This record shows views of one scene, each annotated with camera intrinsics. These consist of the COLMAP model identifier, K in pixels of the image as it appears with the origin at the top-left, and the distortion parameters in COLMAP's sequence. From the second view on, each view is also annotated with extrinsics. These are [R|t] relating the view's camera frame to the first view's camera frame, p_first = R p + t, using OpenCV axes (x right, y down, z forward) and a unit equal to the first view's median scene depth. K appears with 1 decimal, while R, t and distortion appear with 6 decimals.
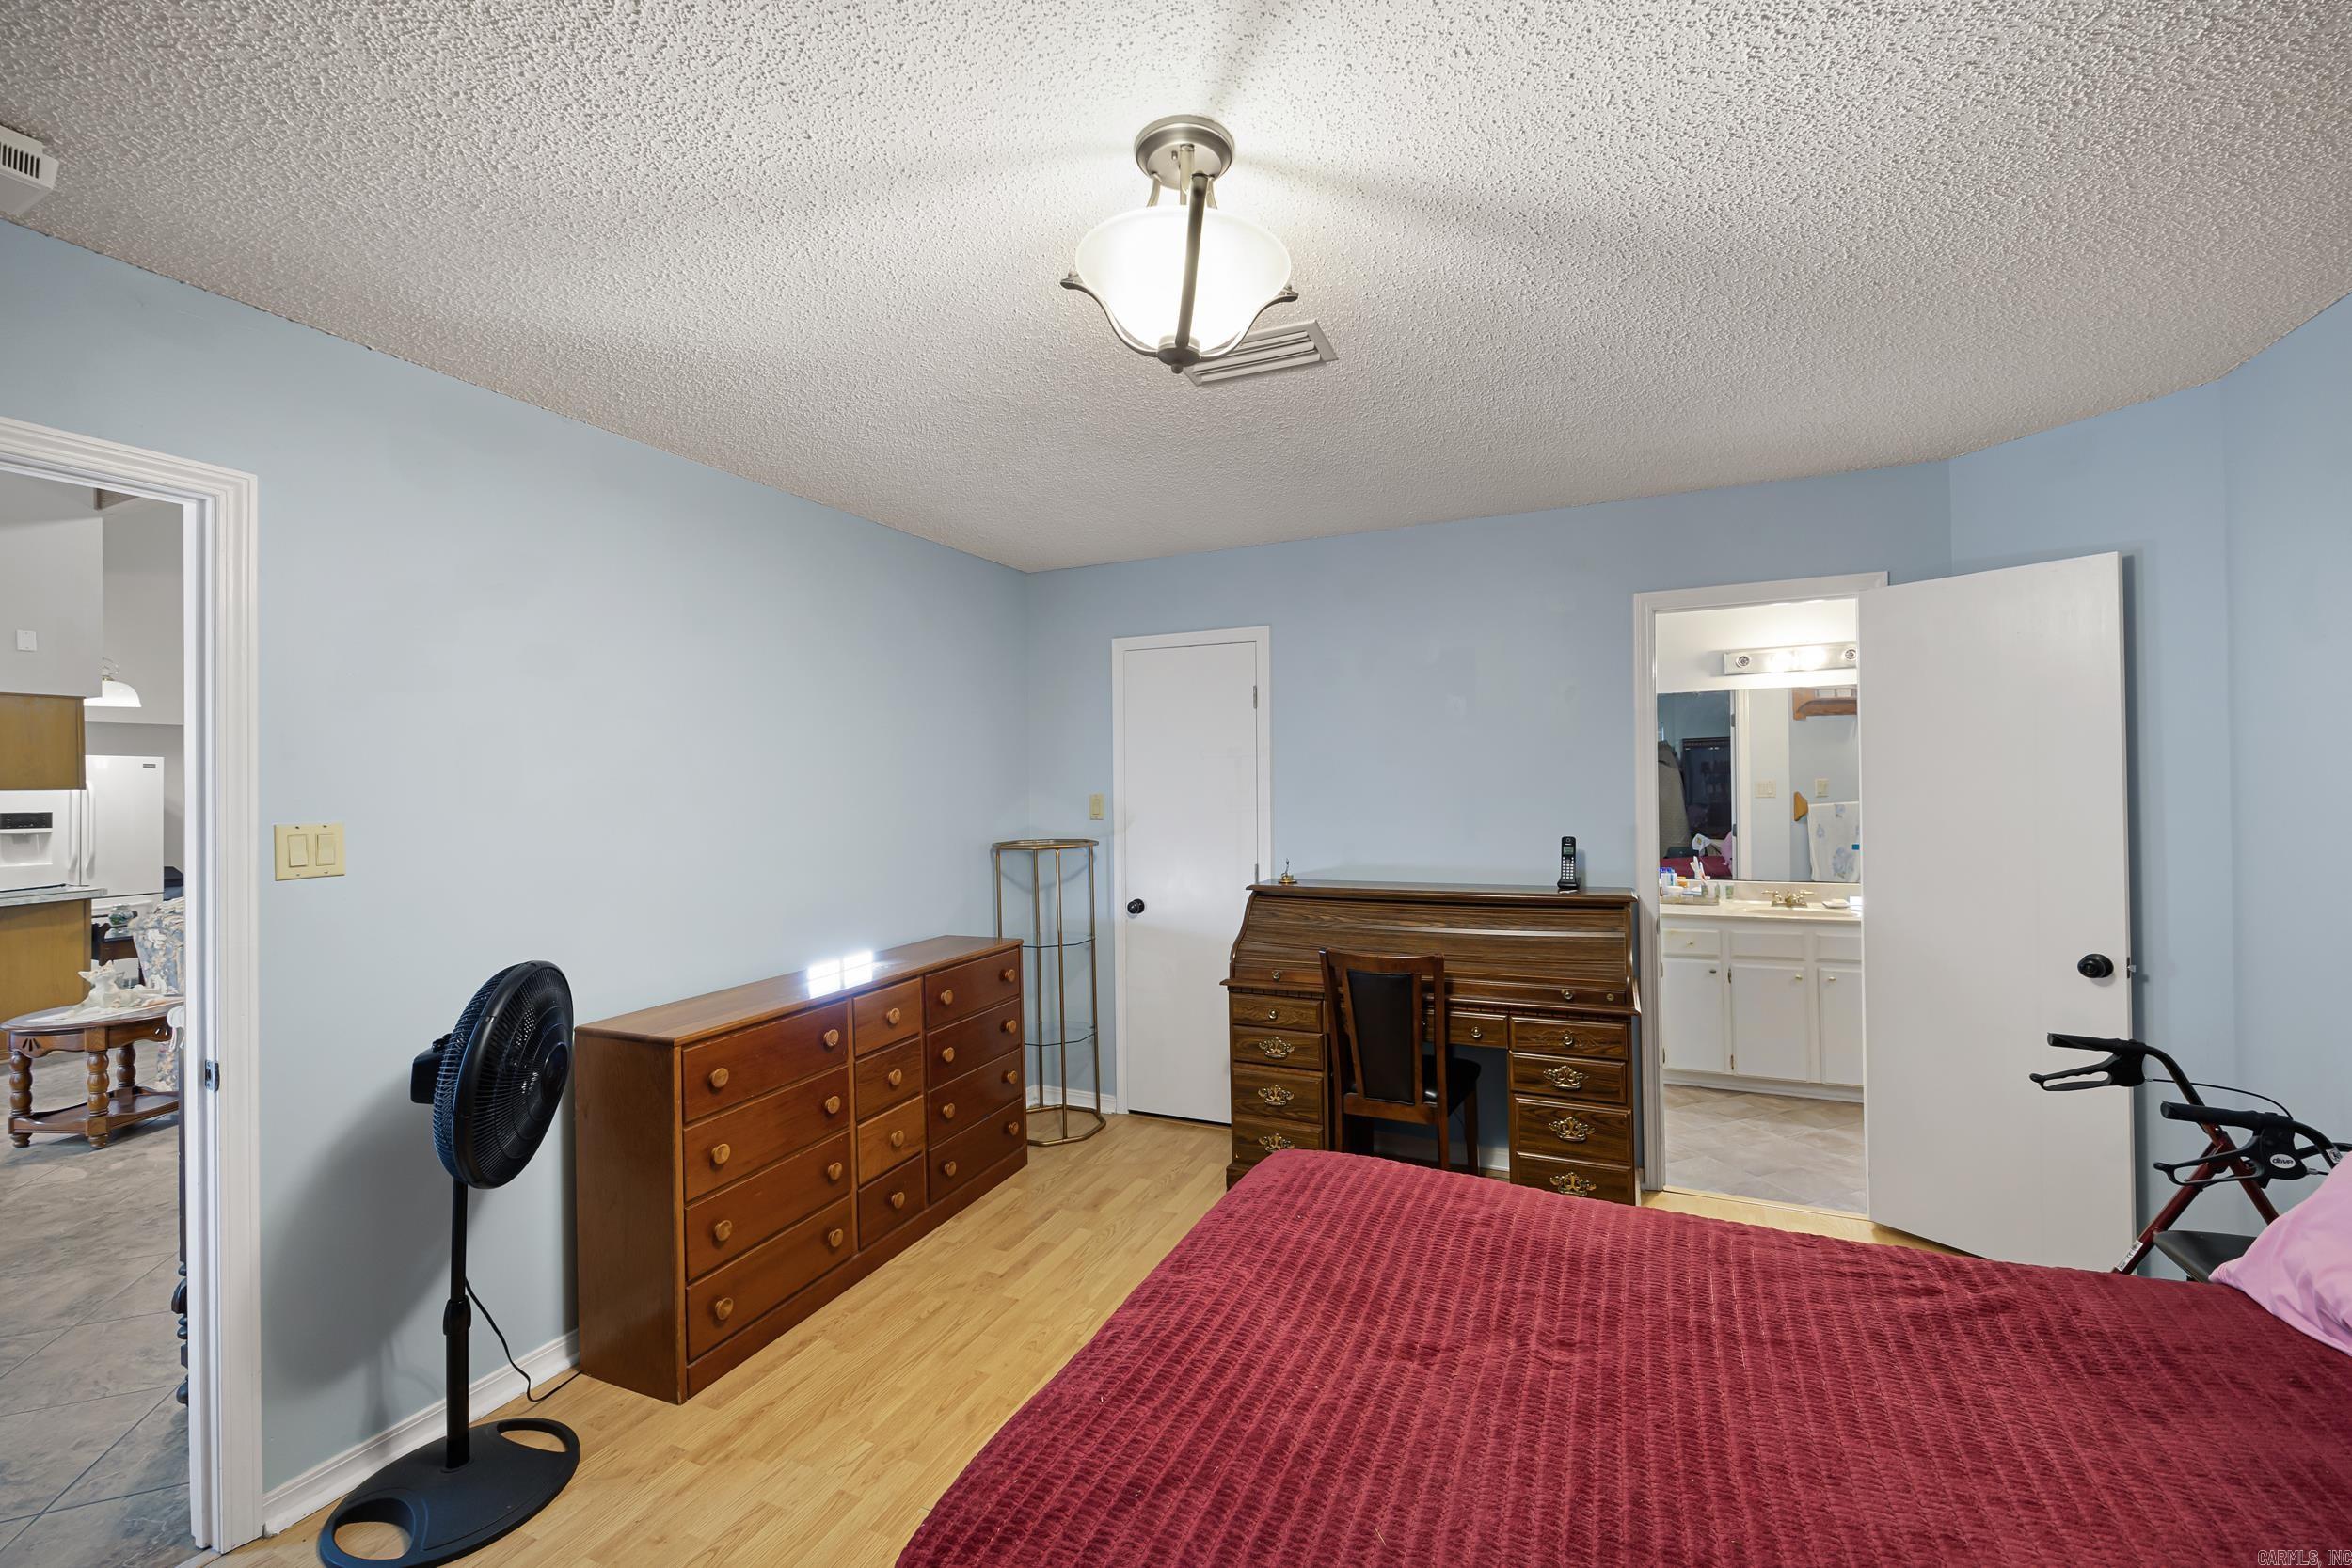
lens RADIAL K [[930.3, 0, 1162.3], [0, 930.3, 779.3], [0, 0, 1]] dist [-0.006228, 0.000503]
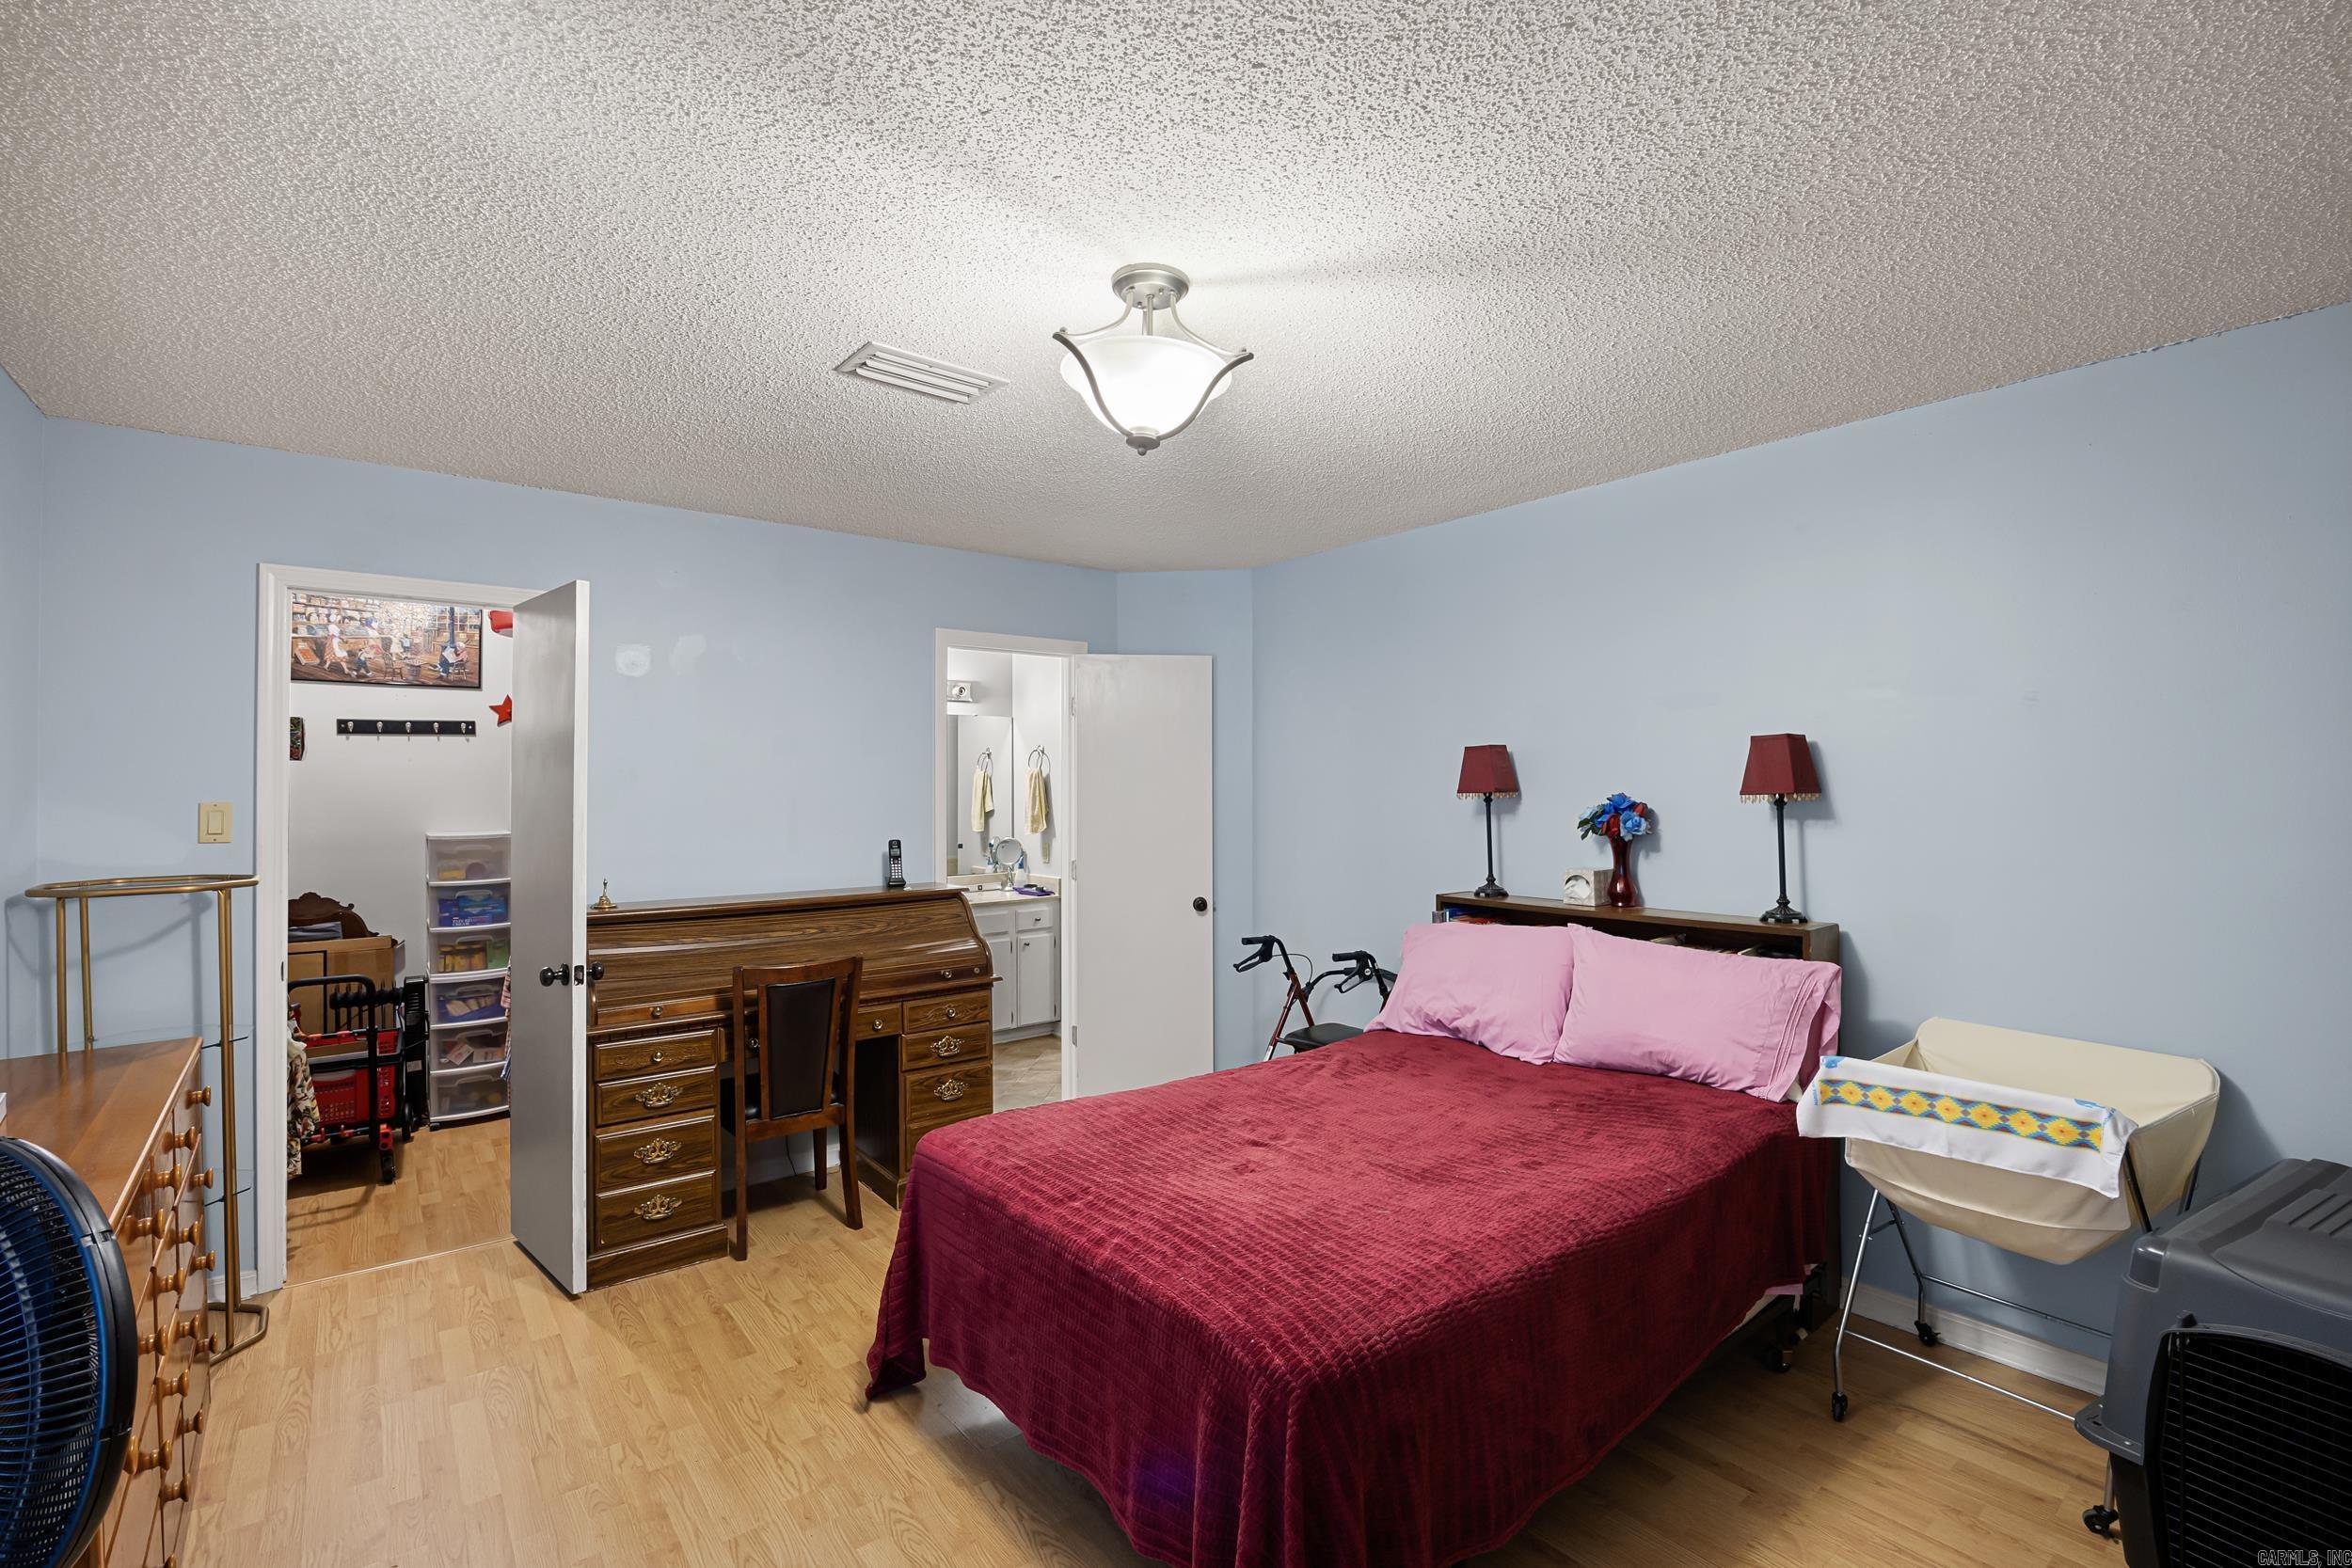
lens RADIAL K [[1066.6, 0, 1155.5], [0, 1066.6, 773.1], [0, 0, 1]] dist [-0.021236, 0.002310]
pose [[0.461285, 0.028458, 0.886796, -0.626747], [-0.008941, 0.999584, -0.027426, 0.016091], [-0.887207, 0.004722, 0.461347, 0.160628]]
